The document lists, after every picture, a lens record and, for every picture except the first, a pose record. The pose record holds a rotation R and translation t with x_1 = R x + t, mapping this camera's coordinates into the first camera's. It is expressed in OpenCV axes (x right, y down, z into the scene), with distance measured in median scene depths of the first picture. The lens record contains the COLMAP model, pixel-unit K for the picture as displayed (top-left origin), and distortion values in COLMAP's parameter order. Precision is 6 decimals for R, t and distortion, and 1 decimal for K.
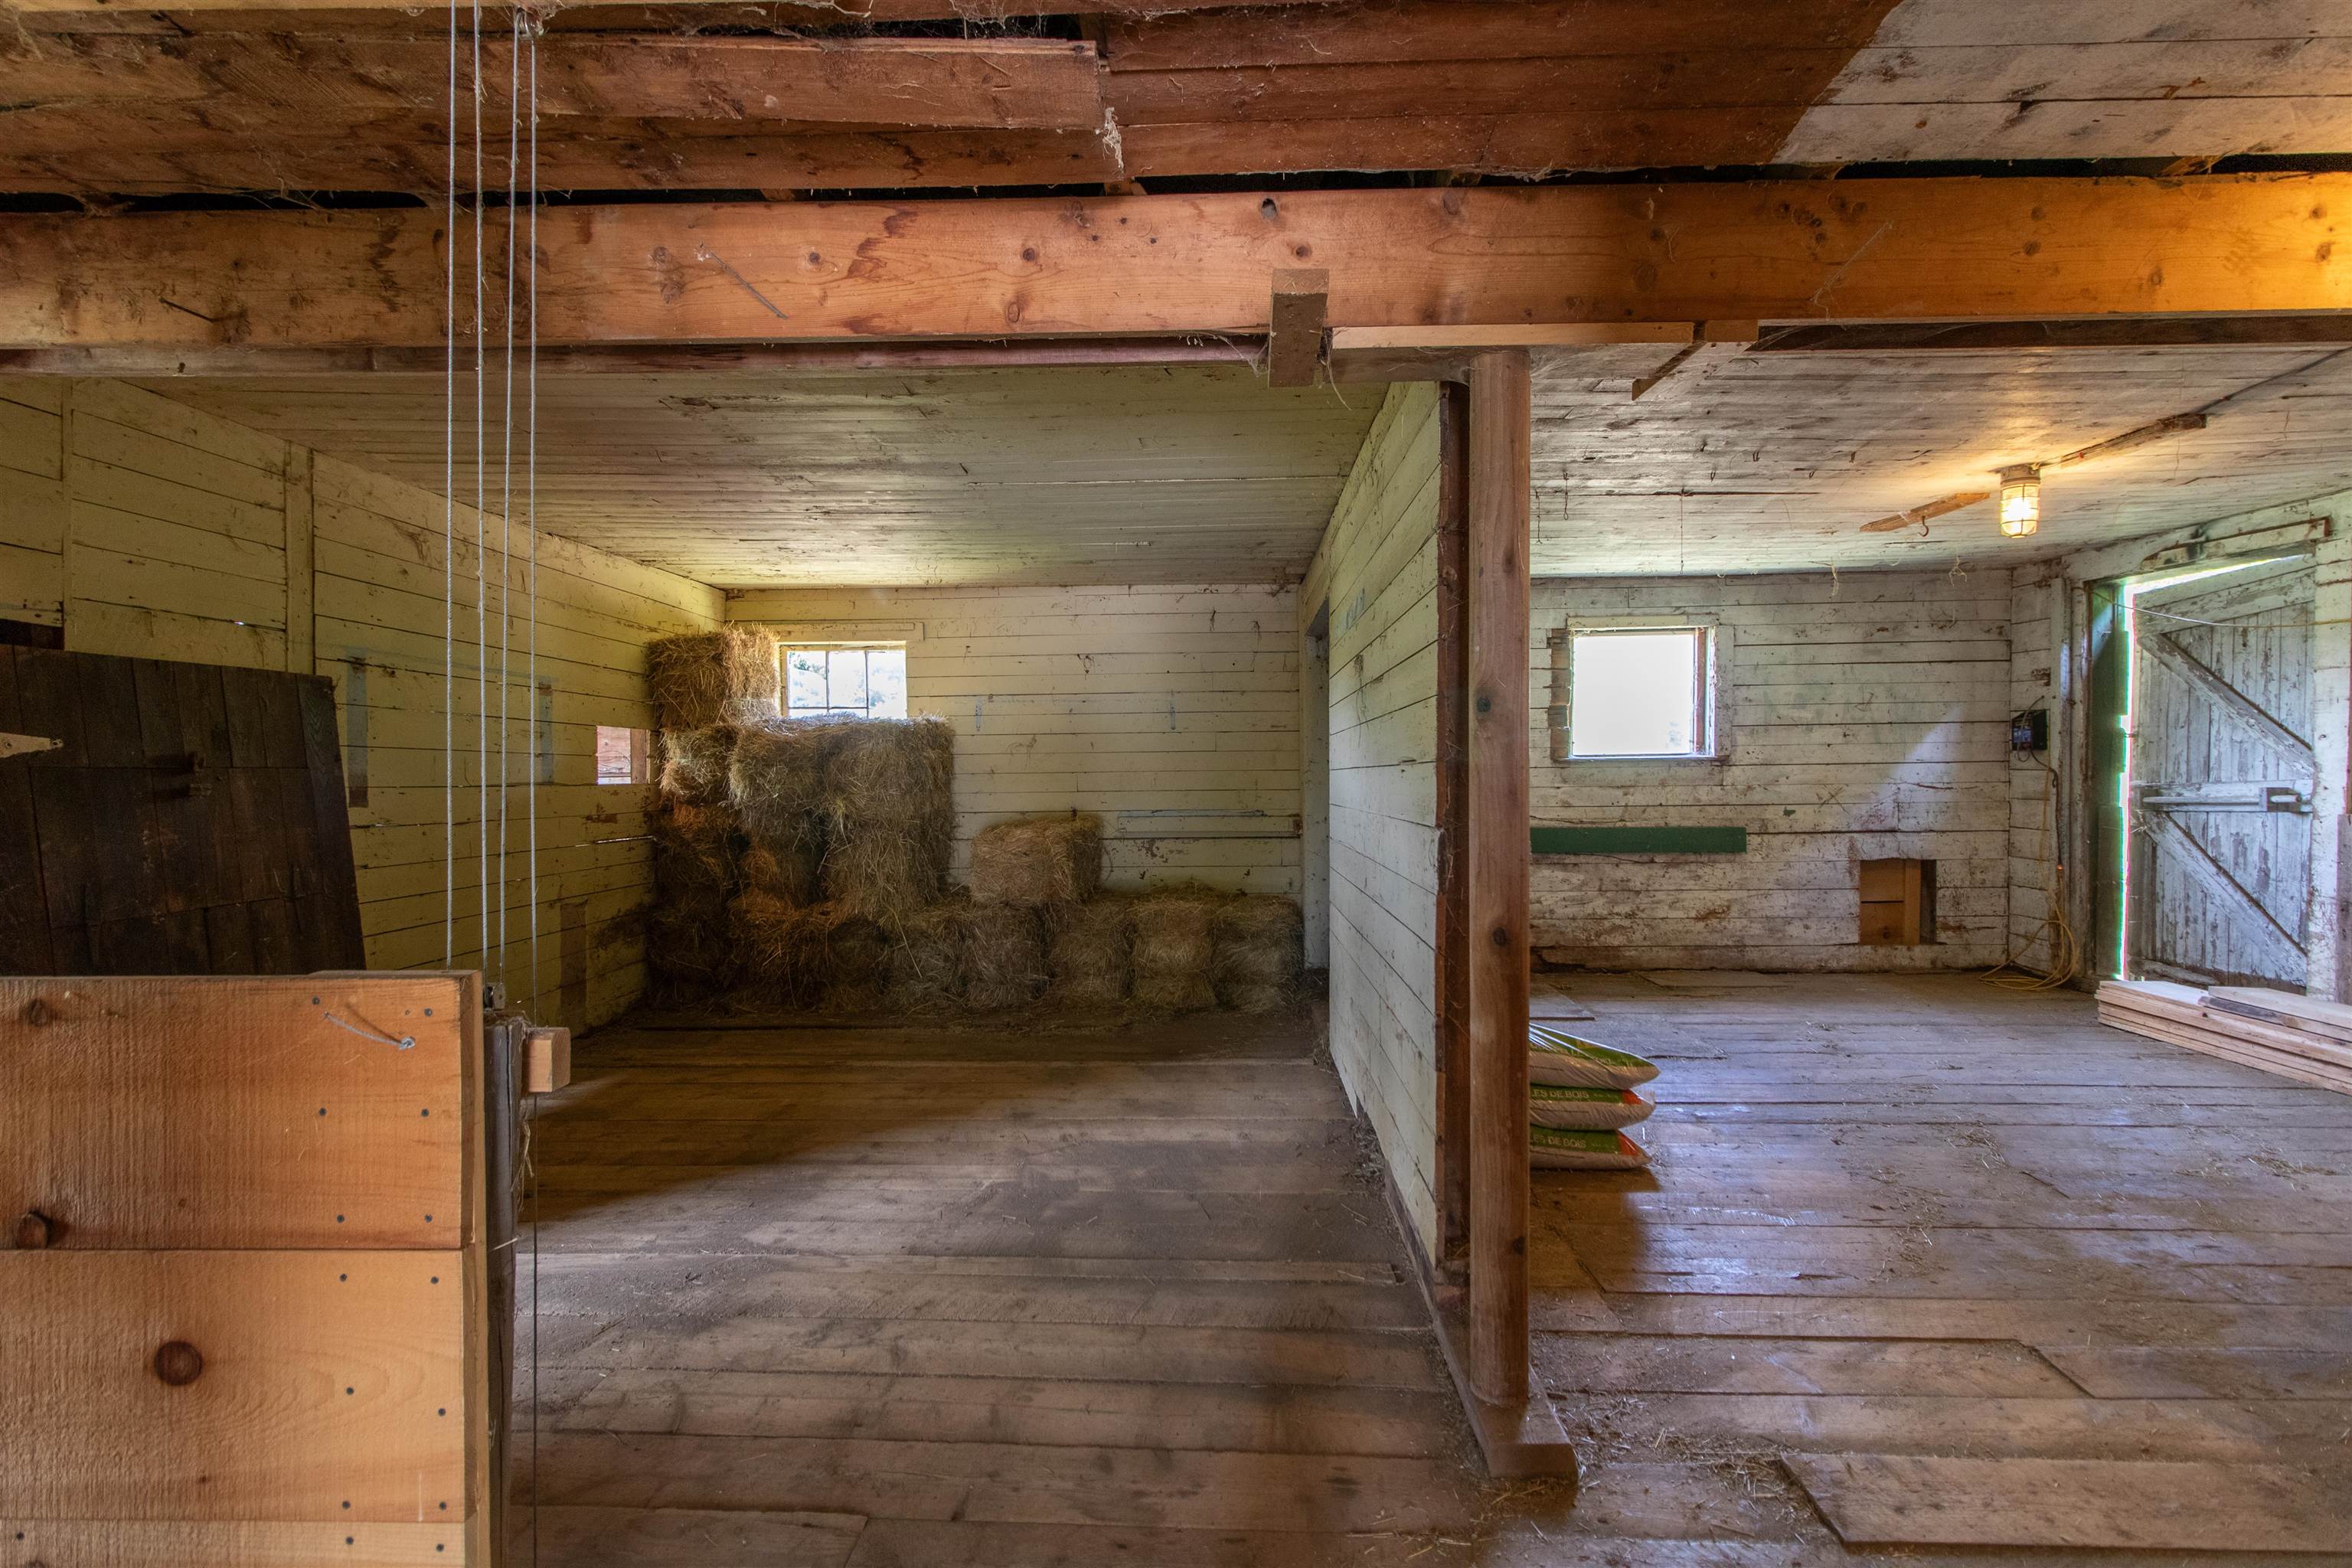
lens RADIAL K [[1090.3, 0, 1182.9], [0, 1090.3, 780.8], [0, 0, 1]] dist [0.003007, 0.000611]
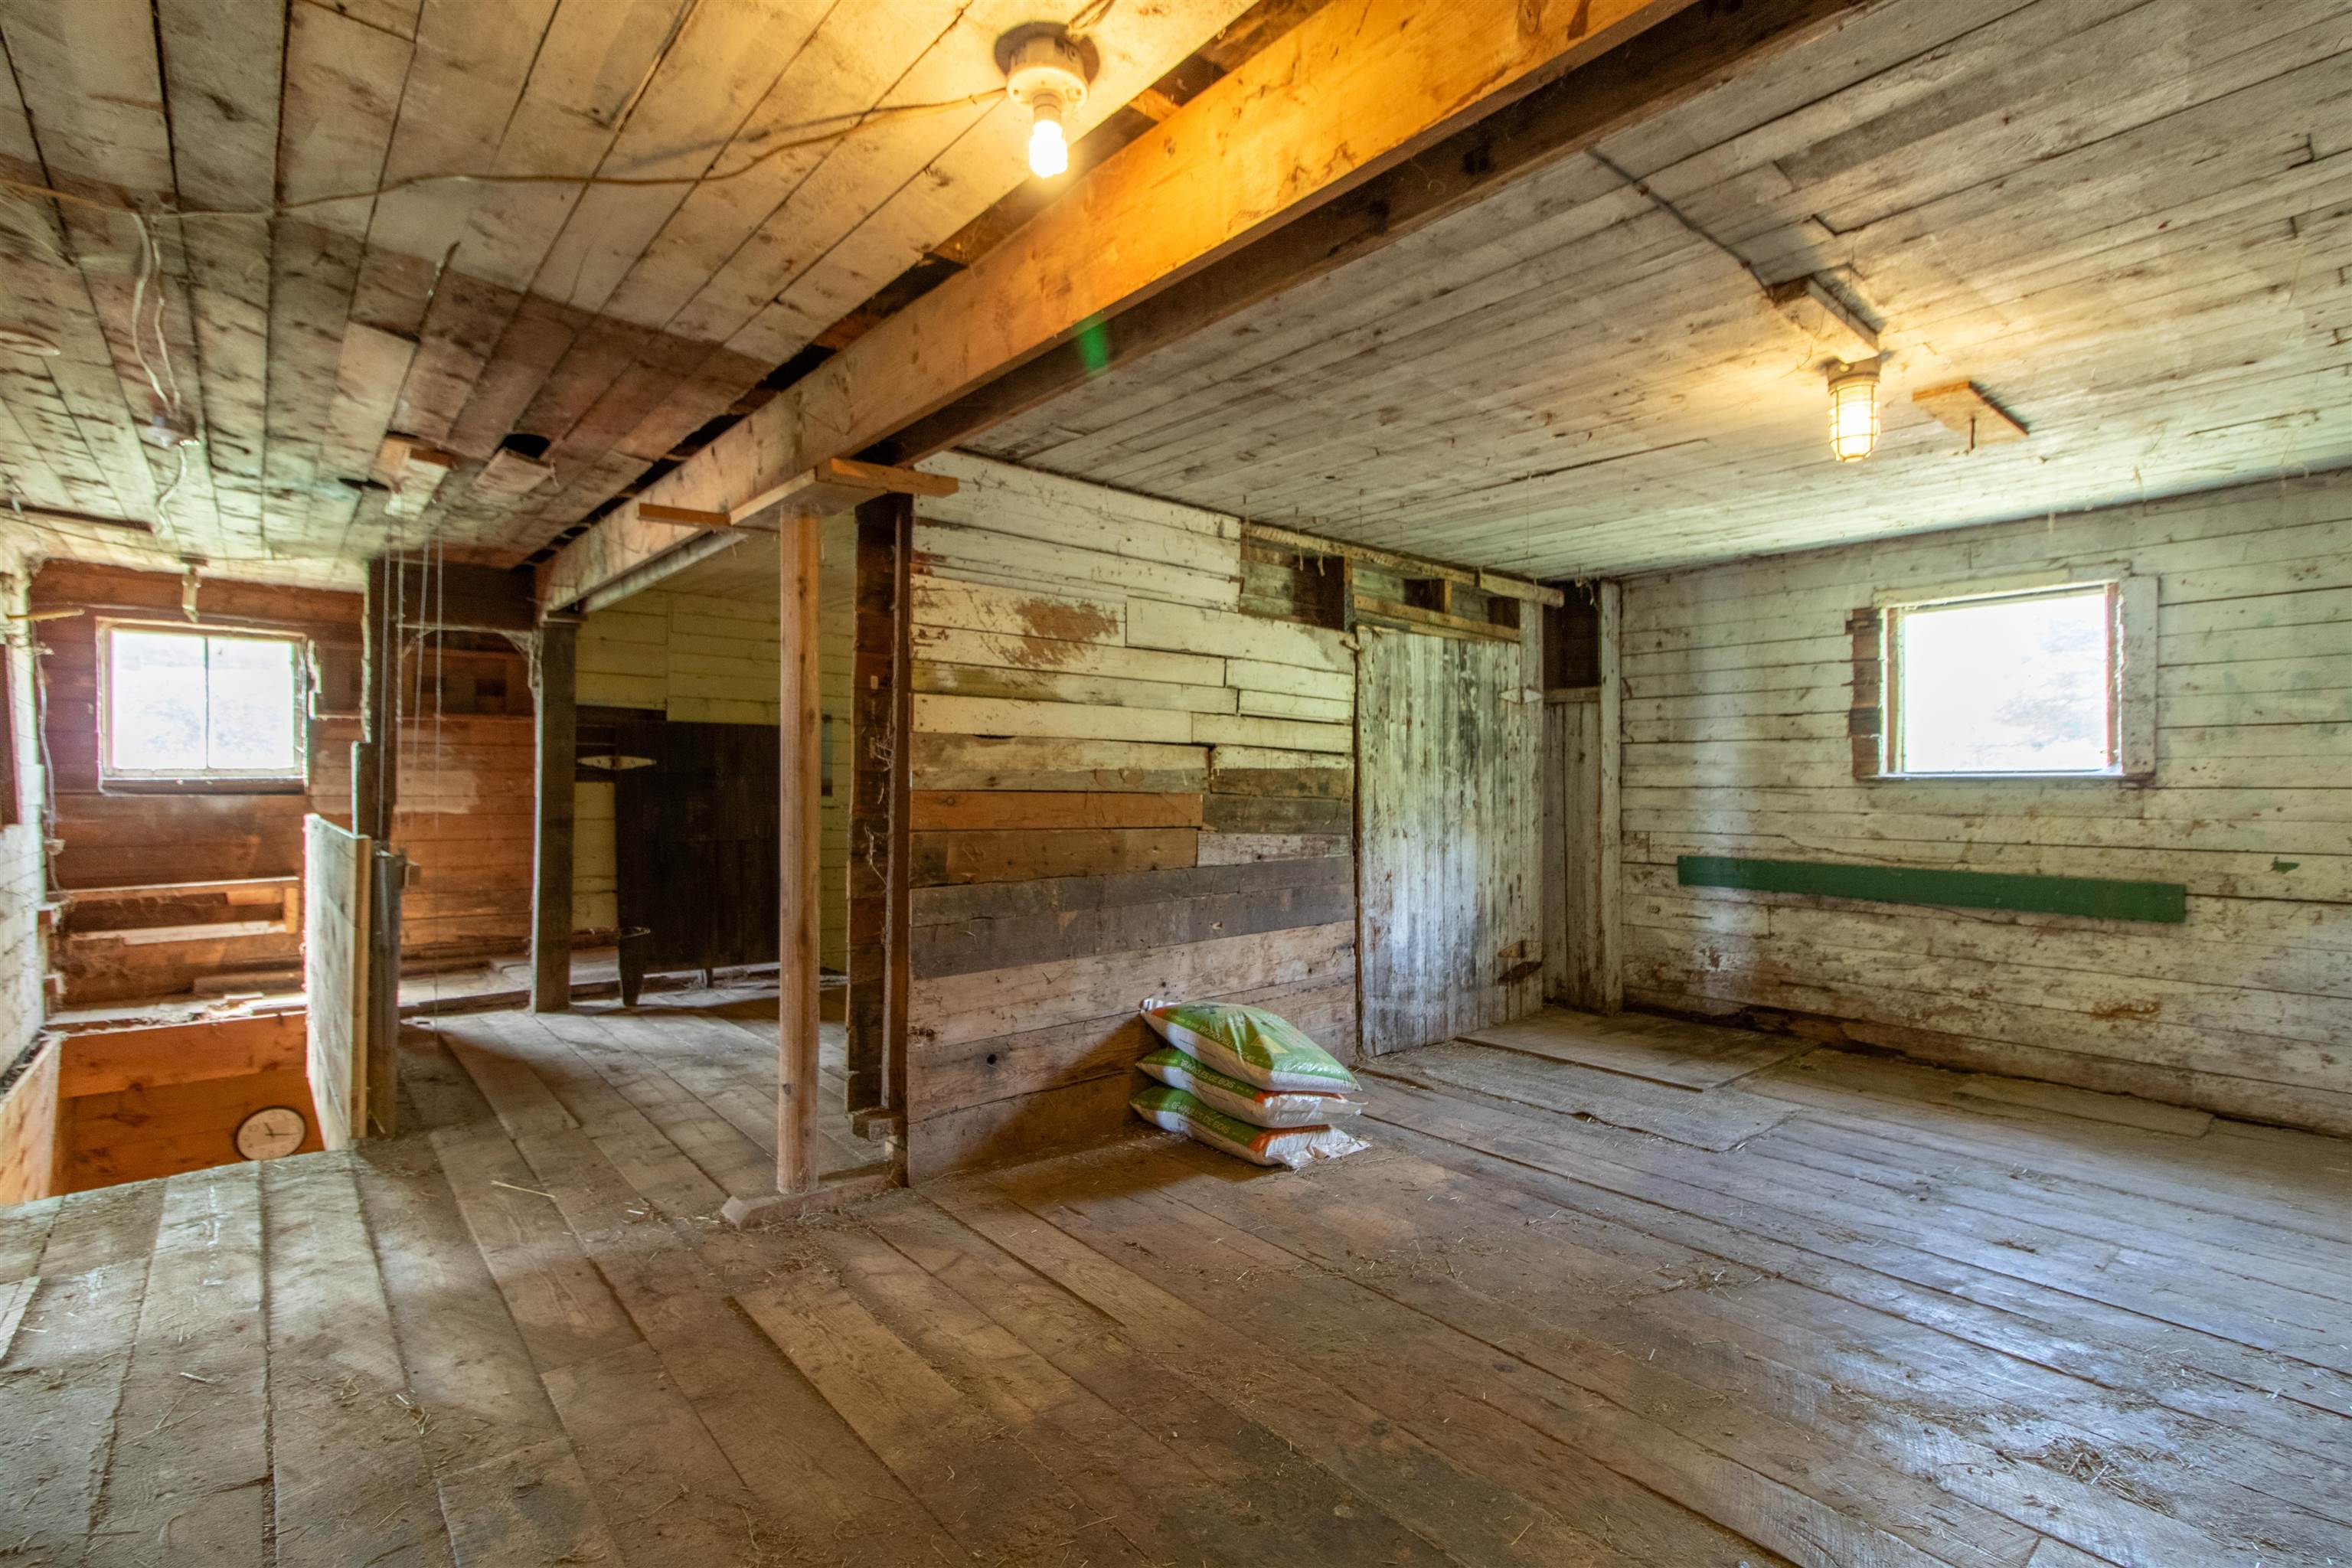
lens RADIAL K [[1090.3, 0, 1181.9], [0, 1090.3, 782.2], [0, 0, 1]] dist [0.003007, 0.000611]
pose [[0.671603, 0.010403, -0.740838, 0.592778], [-0.021715, 0.999748, -0.005648, -0.001301], [0.740593, 0.019881, 0.671660, 0.125337]]
